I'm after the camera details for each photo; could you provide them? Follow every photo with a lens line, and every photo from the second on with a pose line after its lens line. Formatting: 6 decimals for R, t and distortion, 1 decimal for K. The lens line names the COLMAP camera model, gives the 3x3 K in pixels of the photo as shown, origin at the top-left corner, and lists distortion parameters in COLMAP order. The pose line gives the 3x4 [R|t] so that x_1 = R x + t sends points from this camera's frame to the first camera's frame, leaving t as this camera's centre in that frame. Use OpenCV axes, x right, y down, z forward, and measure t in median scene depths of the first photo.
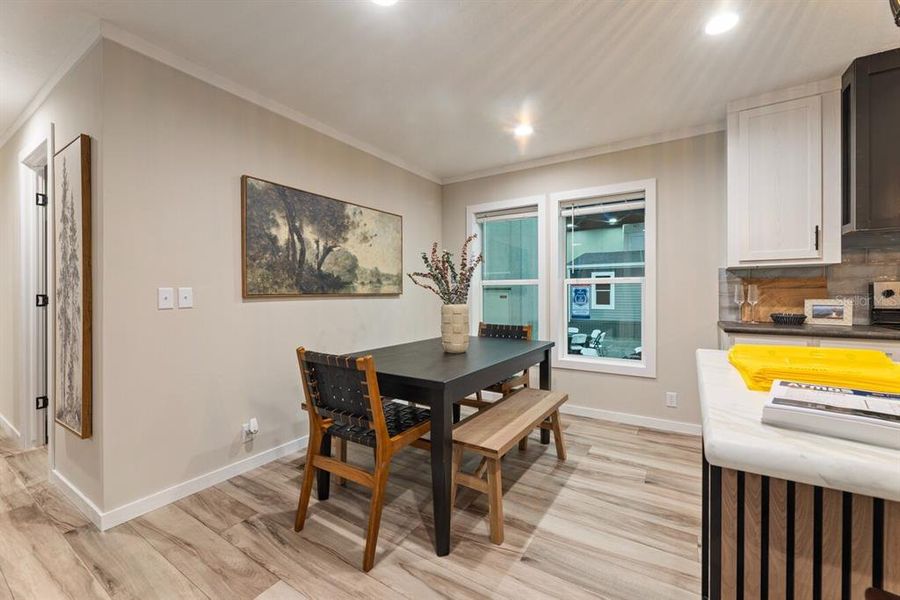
lens RADIAL K [[369.3, 0, 450.1], [0, 369.3, 294.6], [0, 0, 1]] dist [-0.000900, 0.000137]
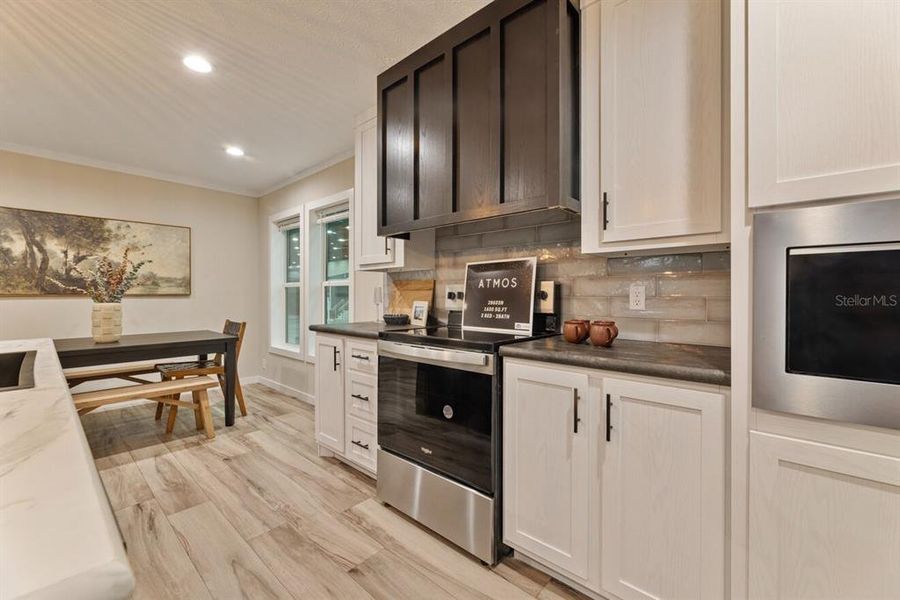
lens RADIAL K [[365.9, 0, 450.1], [0, 365.9, 295.4], [0, 0, 1]] dist [-0.000324, -0.000009]
pose [[0.988620, 0.004307, -0.150373, 1.148473], [-0.004462, 0.999990, -0.000692, -0.002967], [0.150369, 0.001355, 0.988629, -0.017197]]
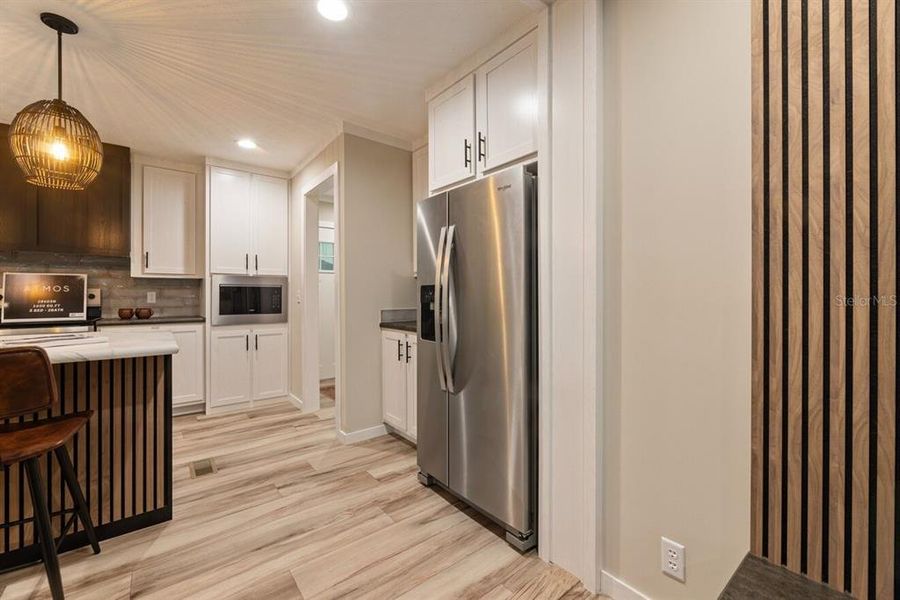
lens RADIAL K [[369.3, 0, 450.1], [0, 369.3, 294.6], [0, 0, 1]] dist [-0.000900, 0.000137]
pose [[0.317320, 0.005151, 0.948305, 0.400458], [0.004517, 0.999966, -0.006944, 0.003760], [-0.948308, 0.006487, 0.317285, -0.859063]]
